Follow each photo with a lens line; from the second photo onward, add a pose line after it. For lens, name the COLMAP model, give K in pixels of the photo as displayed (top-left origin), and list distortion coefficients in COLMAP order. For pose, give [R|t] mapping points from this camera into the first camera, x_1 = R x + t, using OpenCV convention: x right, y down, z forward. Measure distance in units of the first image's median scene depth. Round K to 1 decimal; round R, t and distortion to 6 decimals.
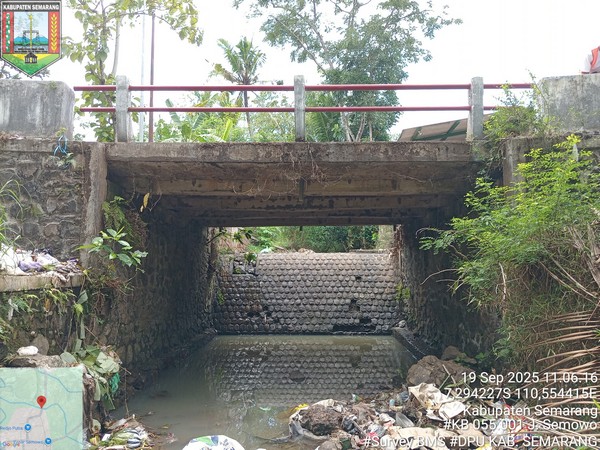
lens RADIAL K [[453.0, 0, 300.0], [0, 453.0, 225.0], [0, 0, 1]] dist [0.059560, -0.129052]
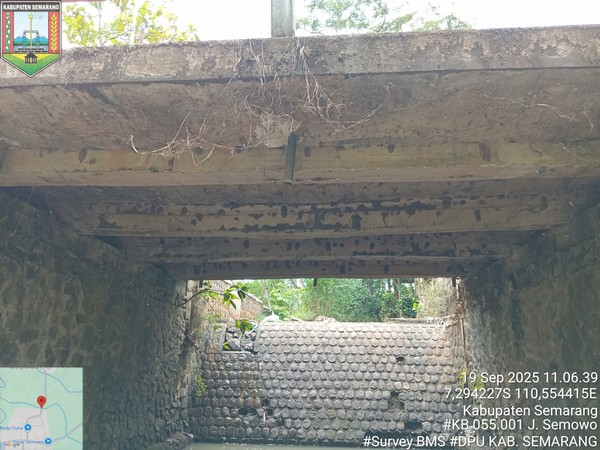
lens RADIAL K [[453.0, 0, 300.0], [0, 453.0, 225.0], [0, 0, 1]] dist [0.059560, -0.129052]
pose [[0.997829, -0.004563, -0.065699, 0.023171], [-0.006809, 0.985104, -0.171826, 0.036995], [0.065505, 0.171900, 0.982934, 0.279622]]
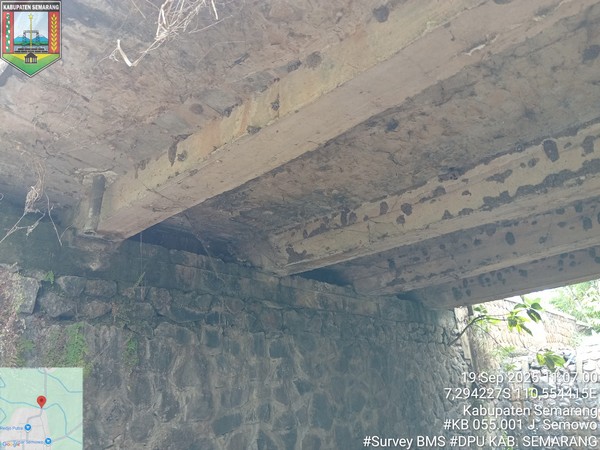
lens RADIAL K [[453.0, 0, 300.0], [0, 453.0, 225.0], [0, 0, 1]] dist [0.059560, -0.129052]
pose [[0.761125, -0.280599, -0.584768, 0.008781], [0.137844, 0.950960, -0.276899, 0.031949], [0.633788, 0.130148, 0.762479, 0.431916]]
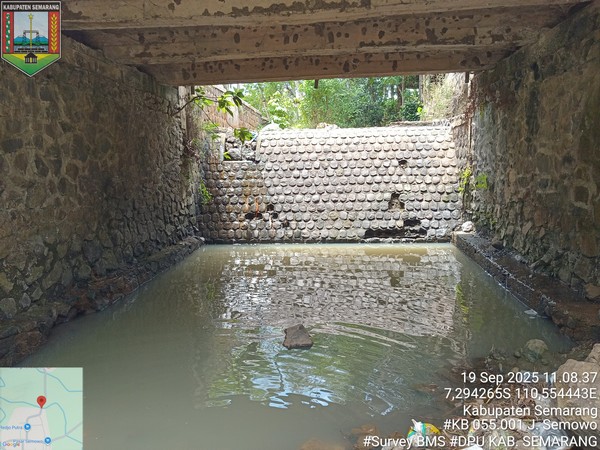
lens RADIAL K [[453.0, 0, 300.0], [0, 453.0, 225.0], [0, 0, 1]] dist [0.059560, -0.129052]
pose [[0.997552, -0.011875, -0.068919, 0.019727], [0.027450, 0.972877, 0.229688, 0.048315], [0.064322, -0.231018, 0.970821, 0.306989]]
